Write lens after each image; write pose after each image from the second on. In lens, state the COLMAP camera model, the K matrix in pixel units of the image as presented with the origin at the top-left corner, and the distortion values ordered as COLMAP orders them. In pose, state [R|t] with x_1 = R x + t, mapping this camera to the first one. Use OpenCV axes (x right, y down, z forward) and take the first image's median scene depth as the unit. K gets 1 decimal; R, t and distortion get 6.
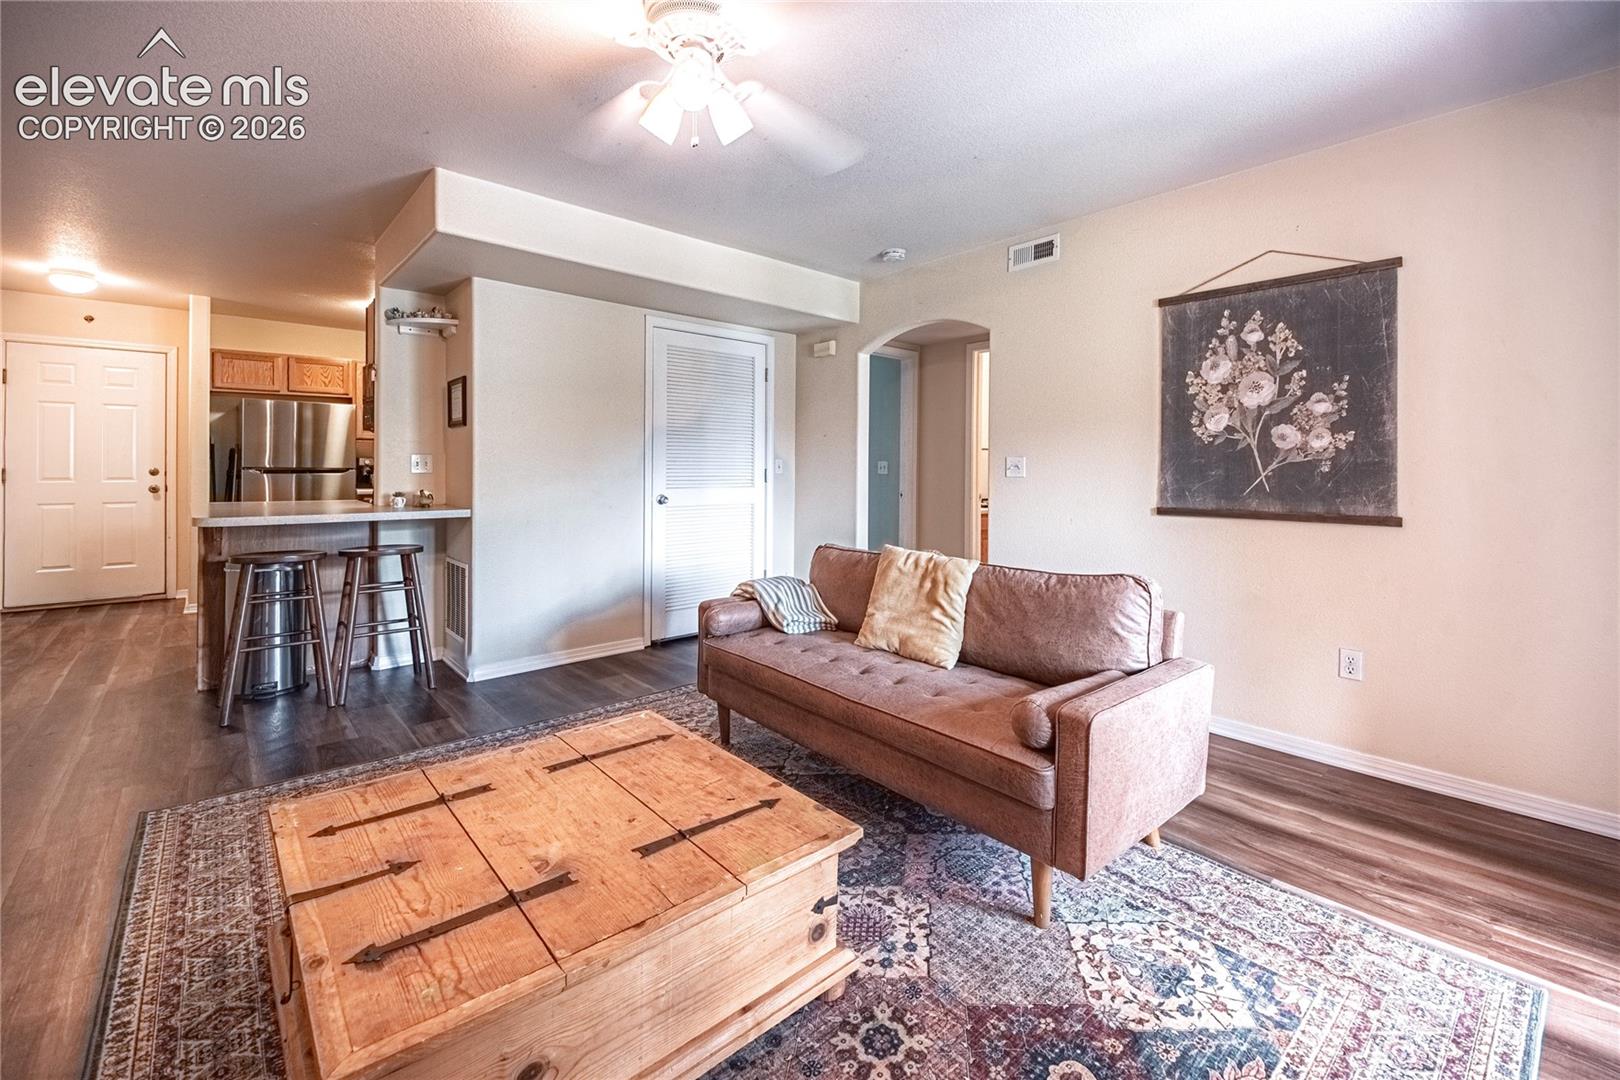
lens RADIAL K [[675.6, 0, 815.0], [0, 675.6, 469.8], [0, 0, 1]] dist [0.021078, -0.011528]
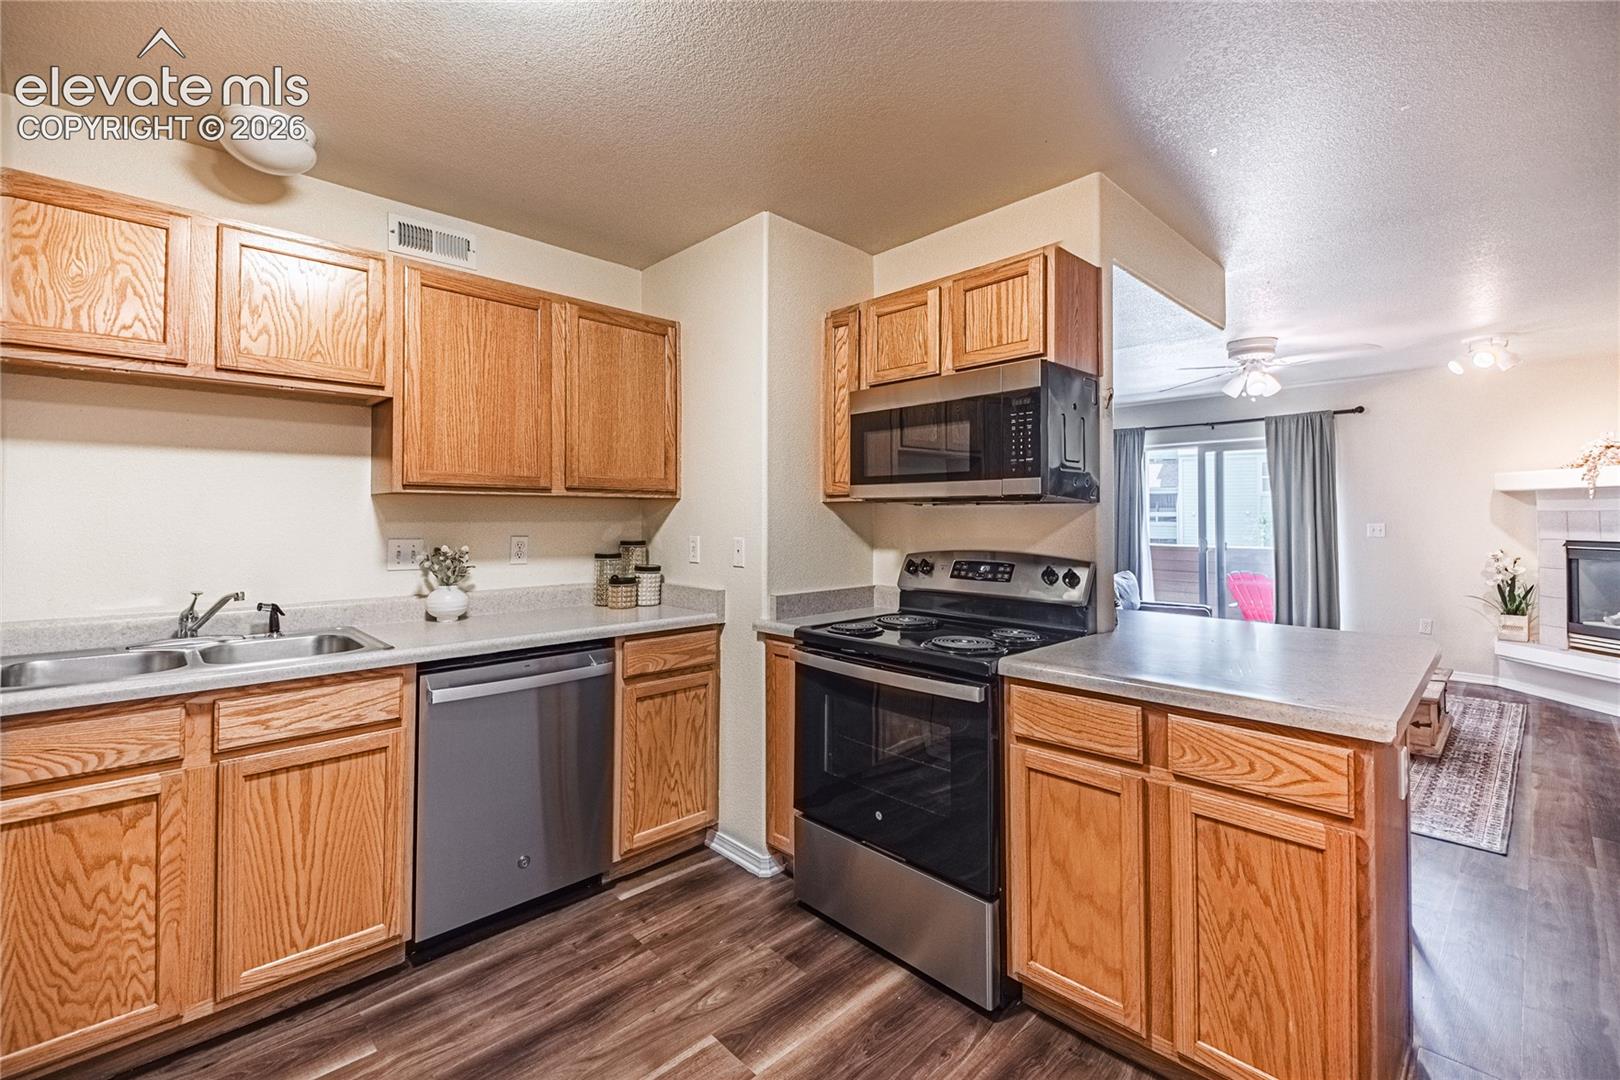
lens RADIAL K [[684.9, 0, 812.9], [0, 684.9, 498.3], [0, 0, 1]] dist [0.045329, -0.021227]
pose [[-0.041163, 0.018054, 0.998989, -2.344464], [0.003538, 0.999833, -0.017923, -0.098923], [-0.999146, 0.002797, -0.041220, 2.433235]]
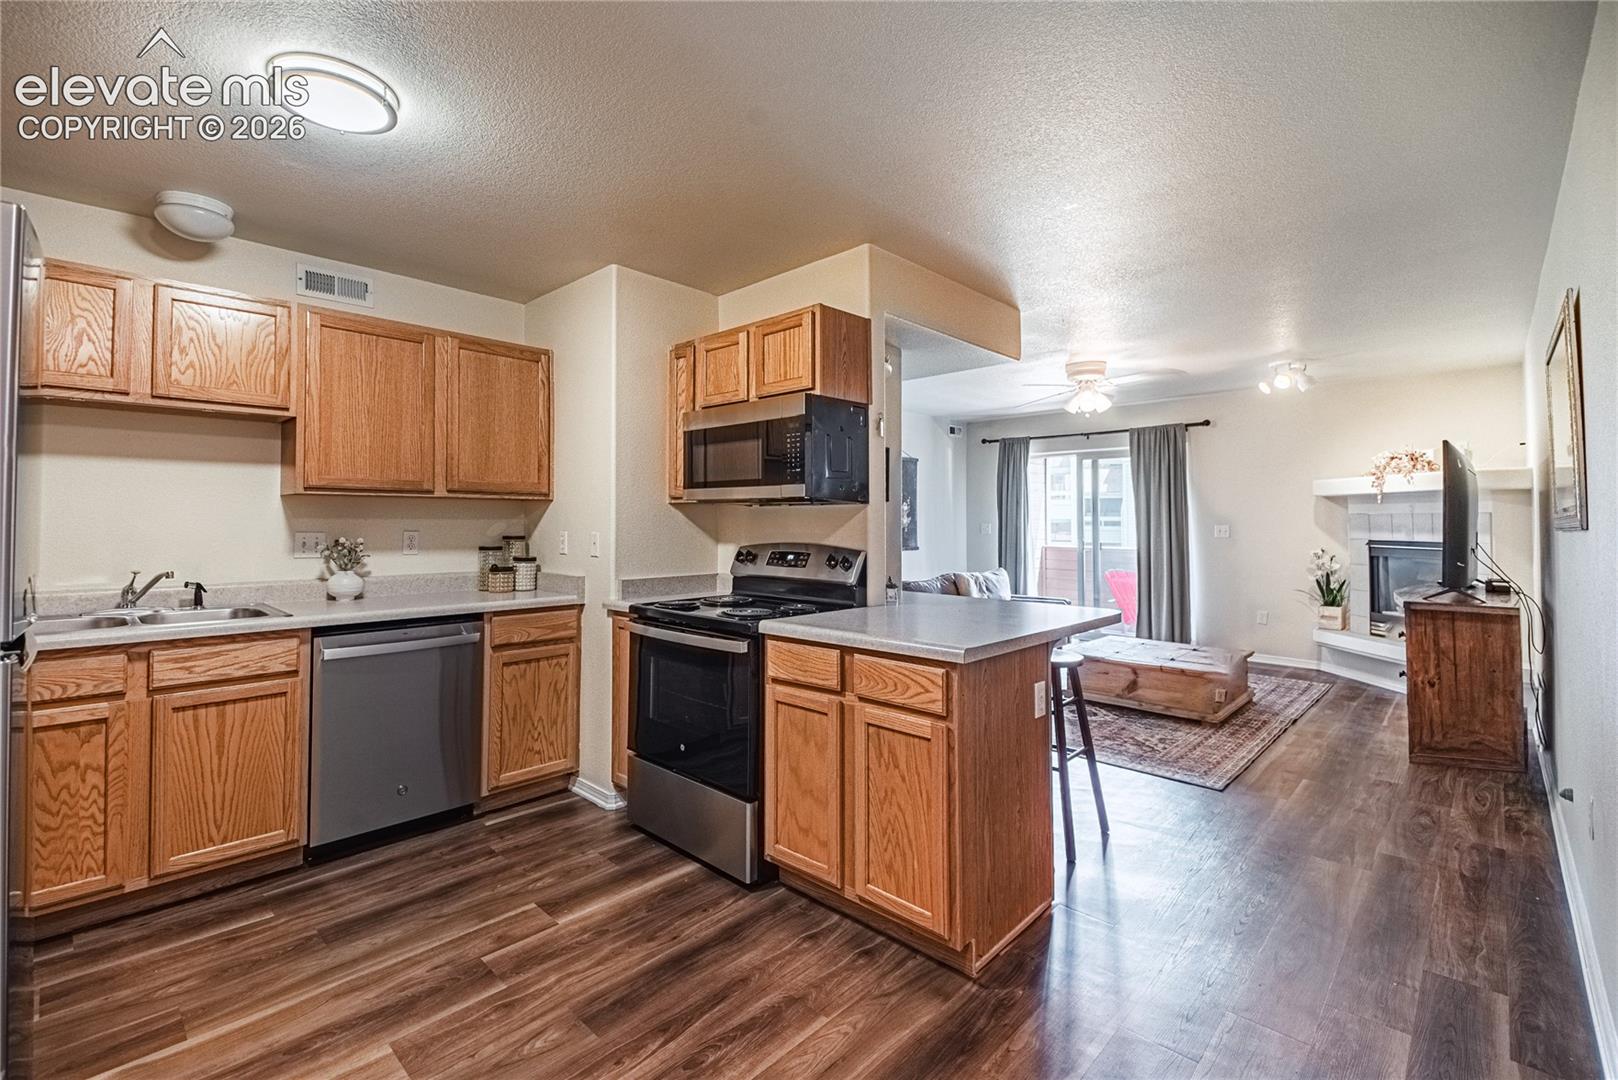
lens RADIAL K [[700.9, 0, 791.6], [0, 700.9, 500.9], [0, 0, 1]] dist [0.042236, -0.022064]
pose [[-0.066536, 0.019567, 0.997592, -2.664248], [0.000727, 0.999808, -0.019562, -0.088346], [-0.997784, -0.000576, -0.066538, 2.184388]]
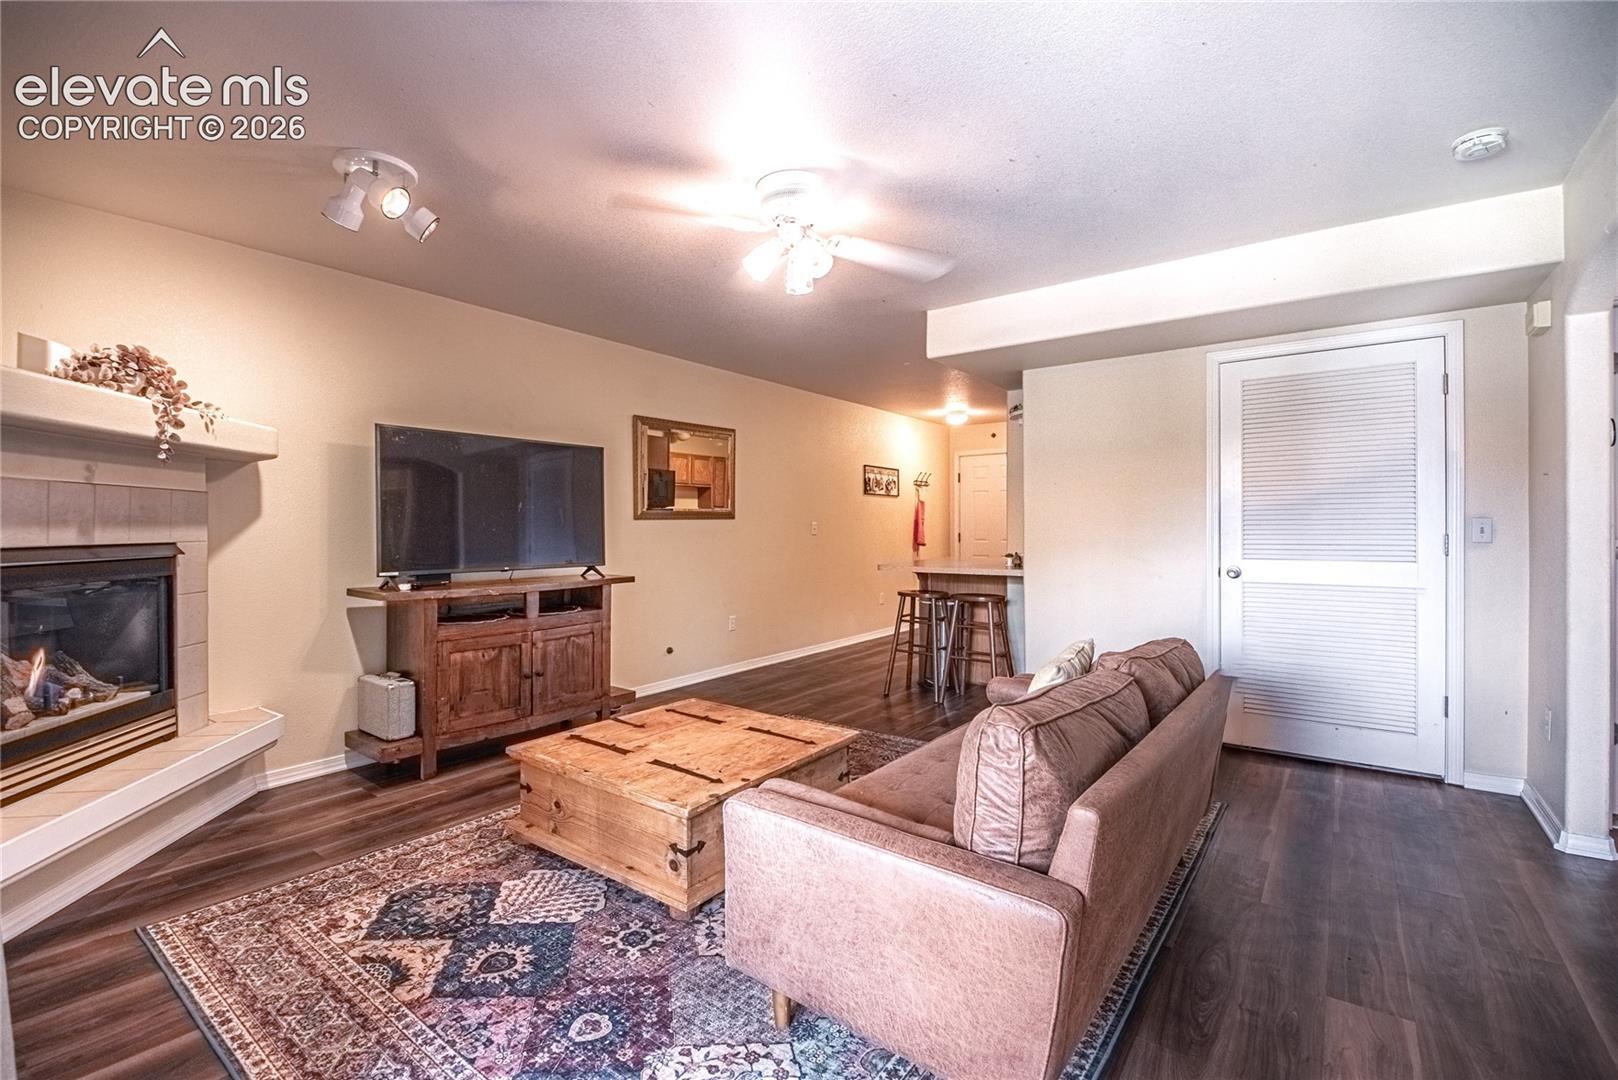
lens RADIAL K [[713.1, 0, 814.4], [0, 713.1, 530.4], [0, 0, 1]] dist [0.017982, -0.014782]
pose [[0.209828, -0.005102, -0.977725, 1.105111], [0.002970, 0.999985, -0.004581, -0.008700], [0.977734, -0.001943, 0.209840, 0.703915]]
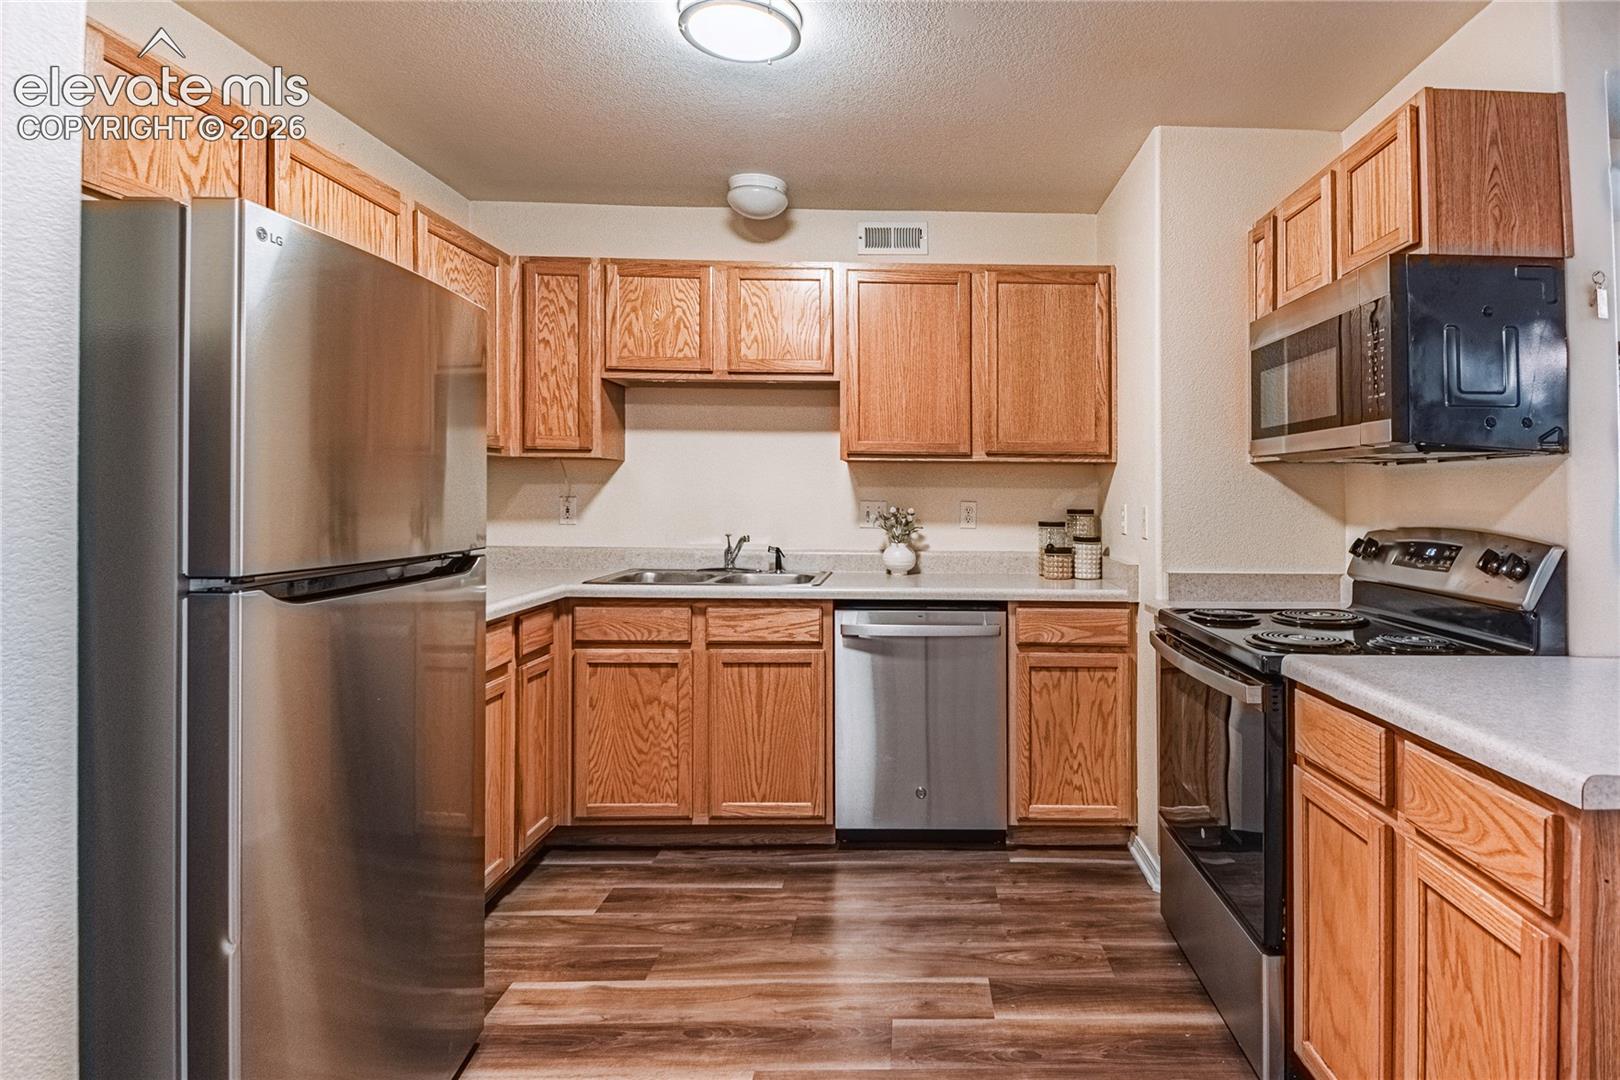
lens RADIAL K [[873.0, 0, 950.4], [0, 873.0, 484.5], [0, 0, 1]] dist [0.026686, -0.031135]
pose [[0.640748, 0.006448, 0.767724, -2.356674], [0.000188, 0.999963, -0.008555, -0.070759], [-0.767751, 0.005626, 0.640724, 1.851497]]
